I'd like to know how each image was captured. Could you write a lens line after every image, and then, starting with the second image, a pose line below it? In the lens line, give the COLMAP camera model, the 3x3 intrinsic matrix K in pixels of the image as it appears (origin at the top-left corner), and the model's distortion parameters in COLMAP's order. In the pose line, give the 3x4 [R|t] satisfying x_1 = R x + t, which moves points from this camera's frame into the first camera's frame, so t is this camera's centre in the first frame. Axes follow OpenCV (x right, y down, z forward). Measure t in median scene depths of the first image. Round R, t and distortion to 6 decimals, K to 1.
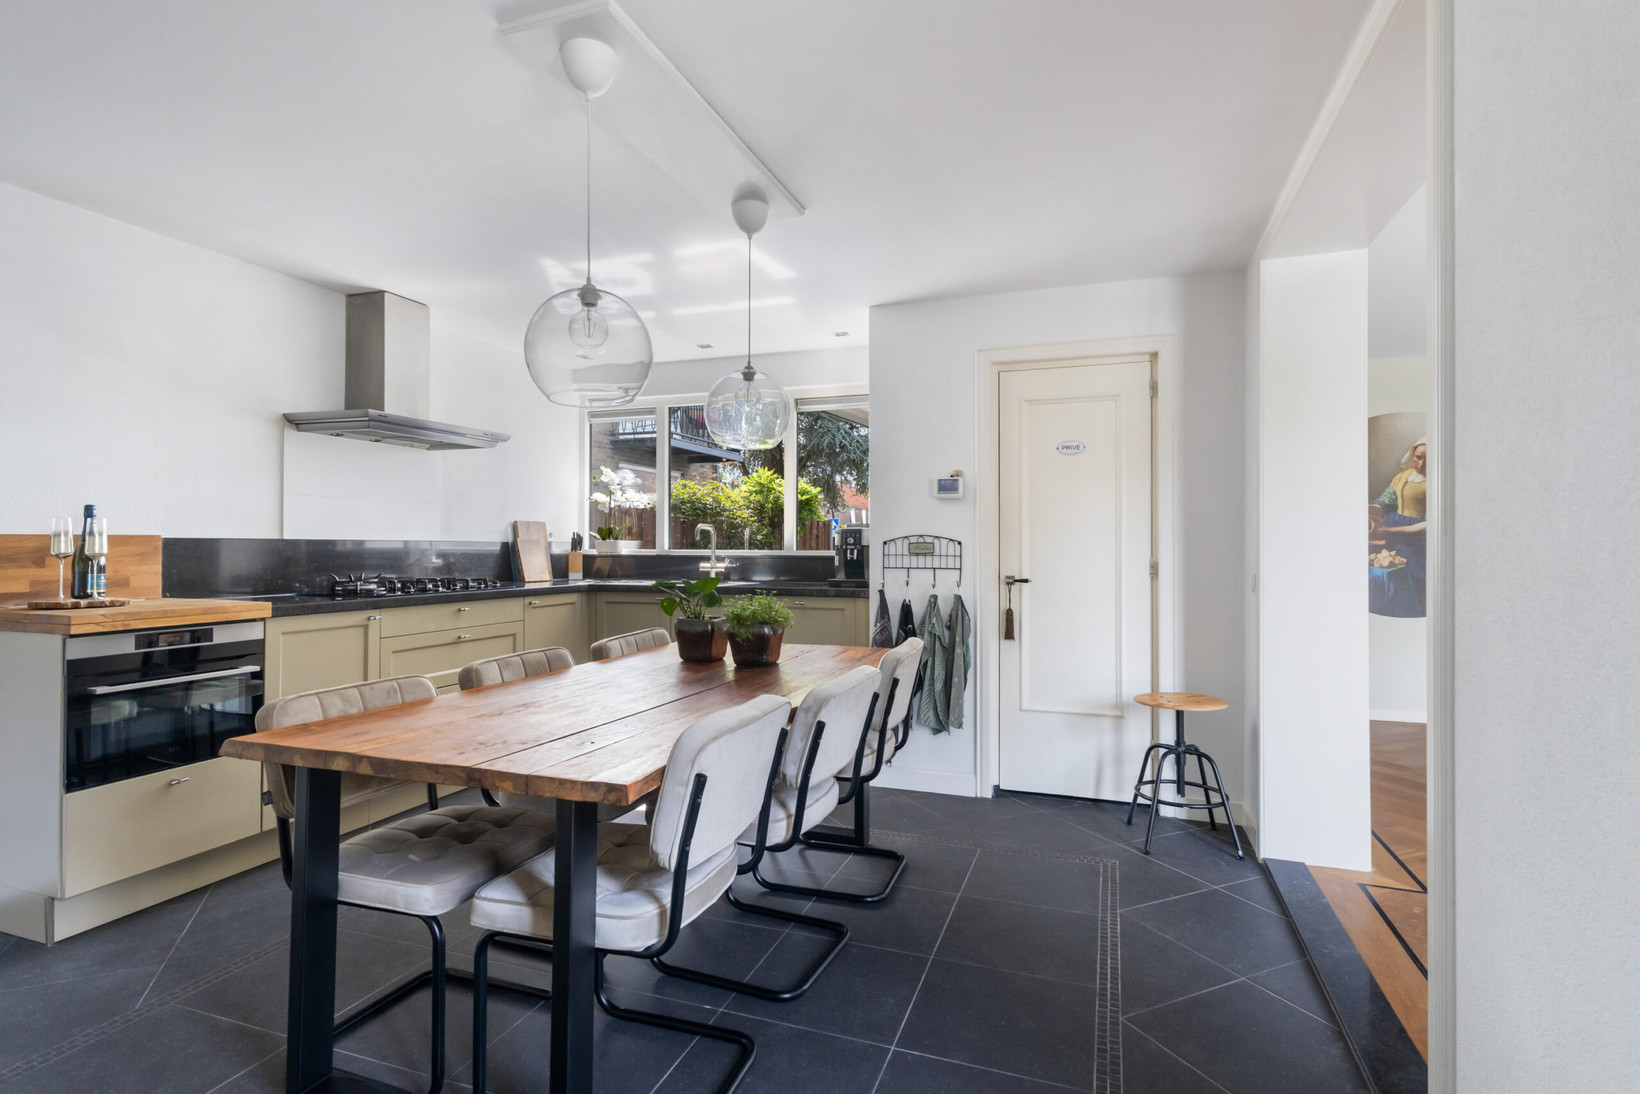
lens RADIAL K [[830.3, 0, 816.5], [0, 830.3, 545.6], [0, 0, 1]] dist [0.022000, -0.000183]
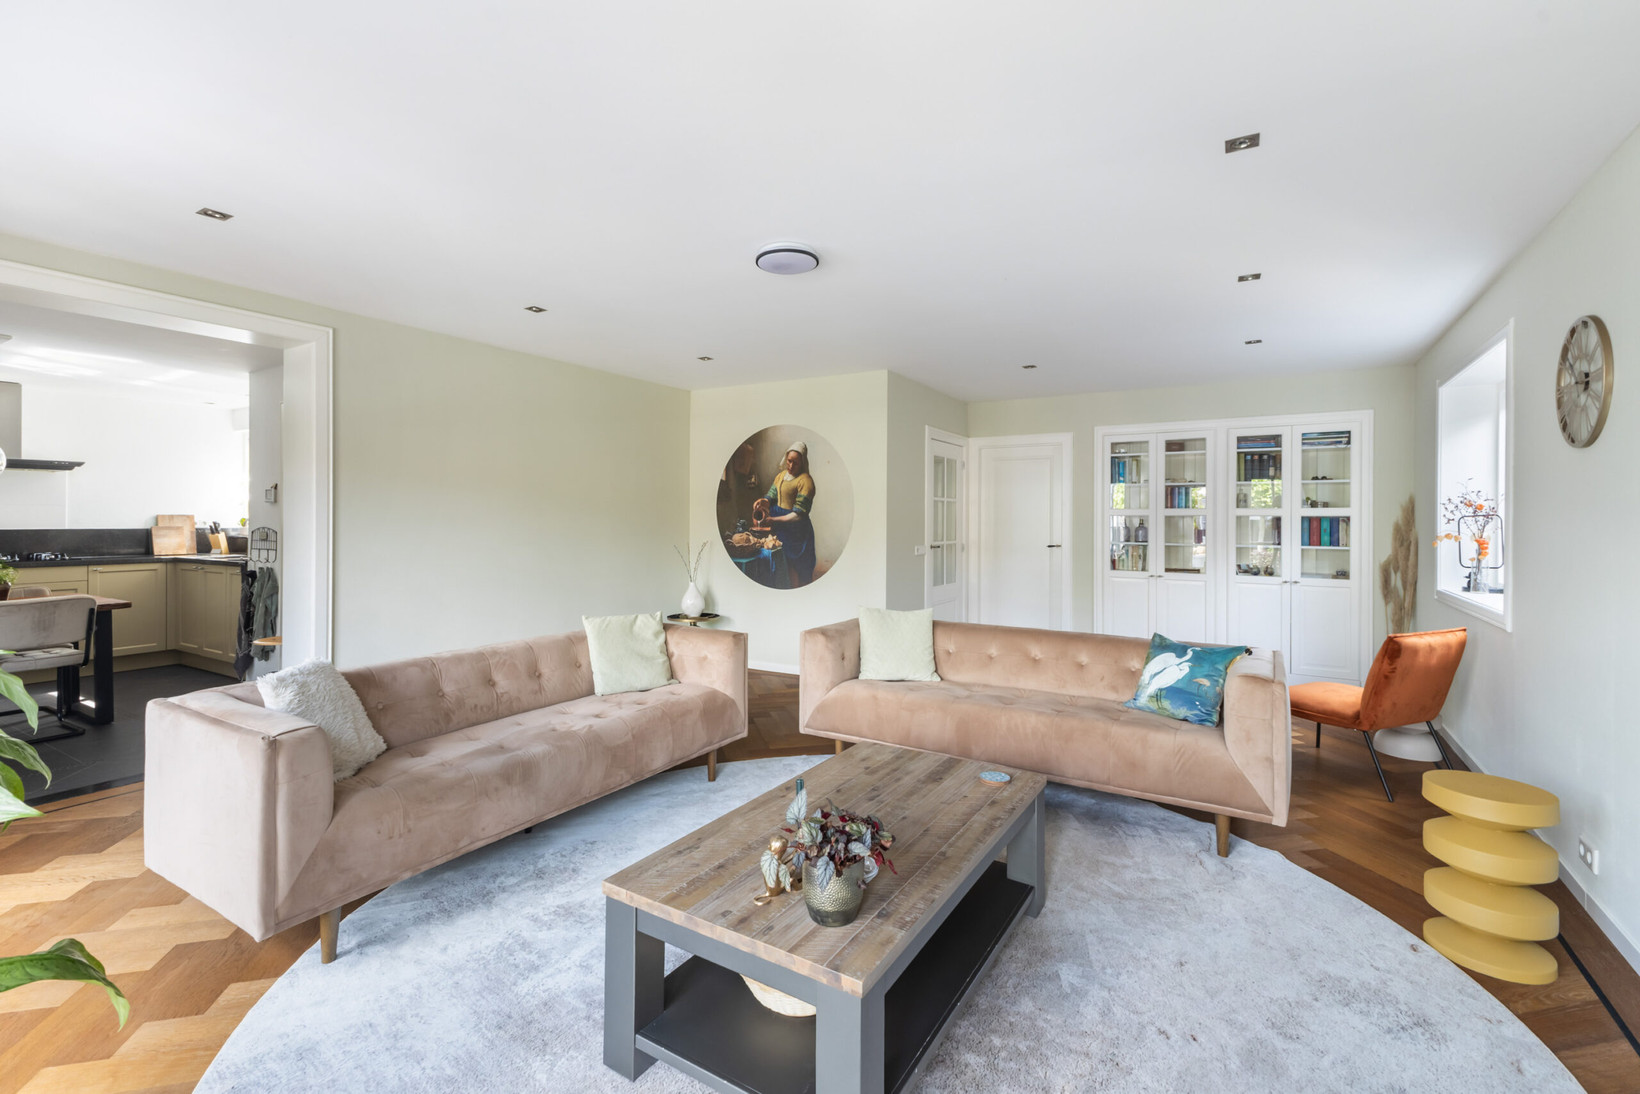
lens RADIAL K [[728.4, 0, 817.3], [0, 728.4, 521.3], [0, 0, 1]] dist [0.009308, -0.001309]
pose [[0.979014, -0.000171, -0.203795, 1.350507], [0.000858, 0.999994, 0.003283, -0.026193], [0.203794, -0.003388, 0.979008, -0.070559]]
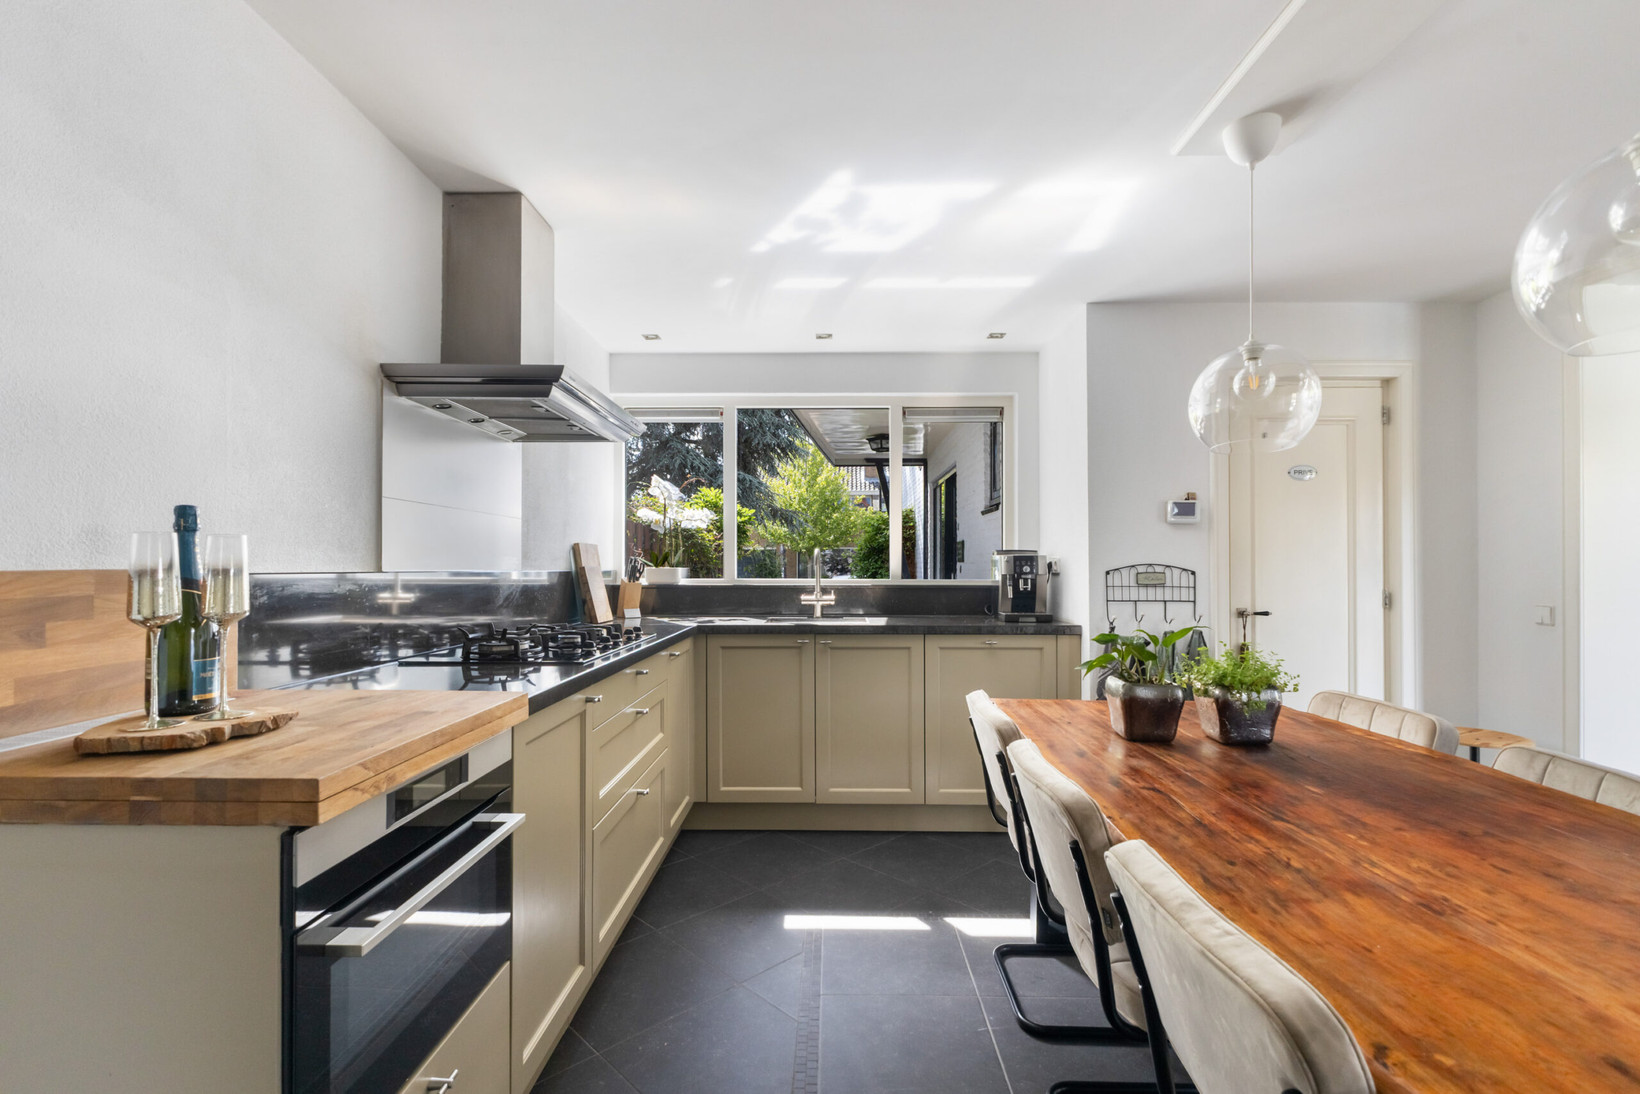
lens RADIAL K [[752.5, 0, 822.1], [0, 752.5, 561.0], [0, 0, 1]] dist [0.000602, 0.000363]
pose [[0.944469, 0.000995, 0.328600, -0.470067], [0.000956, 0.999983, -0.005776, -0.011424], [-0.328600, 0.005770, 0.944452, 0.352656]]
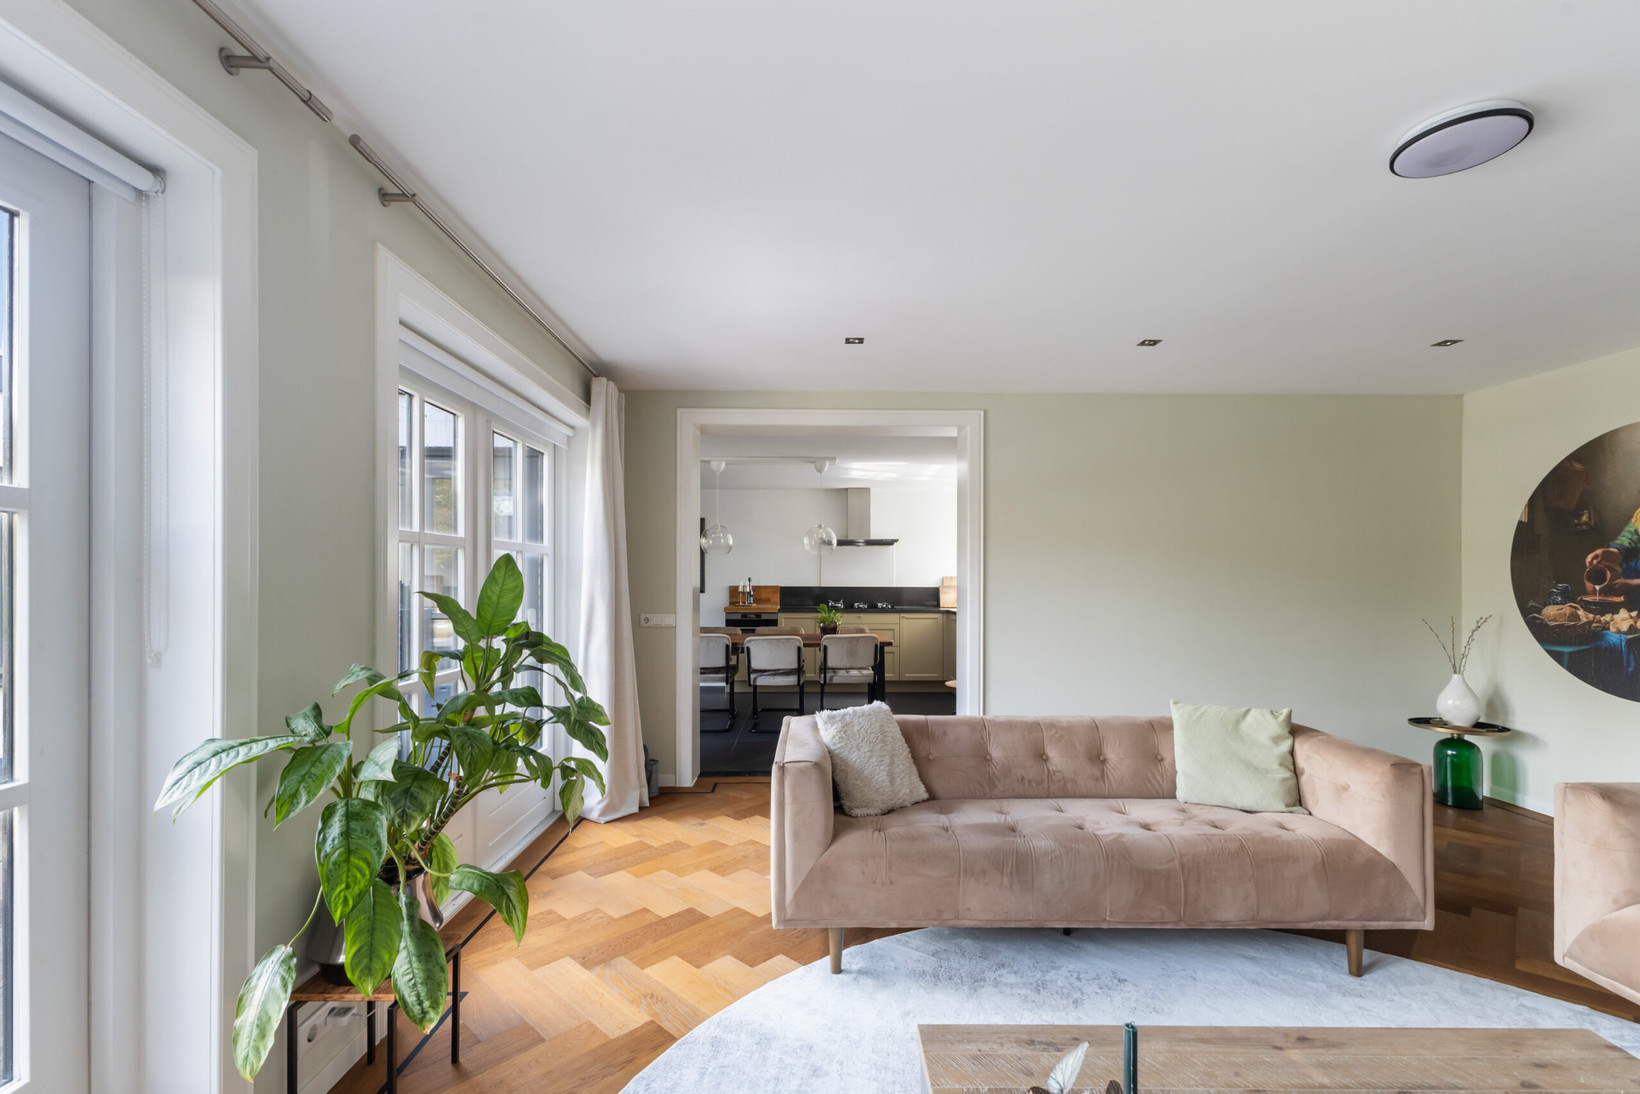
lens RADIAL K [[728.4, 0, 820.1], [0, 728.4, 574.2], [0, 0, 1]] dist [0.009308, -0.001309]
pose [[0.346120, -0.006013, -0.938171, 1.453083], [-0.001458, 0.999975, -0.006947, -0.028272], [0.938189, 0.003772, 0.346103, 0.151936]]
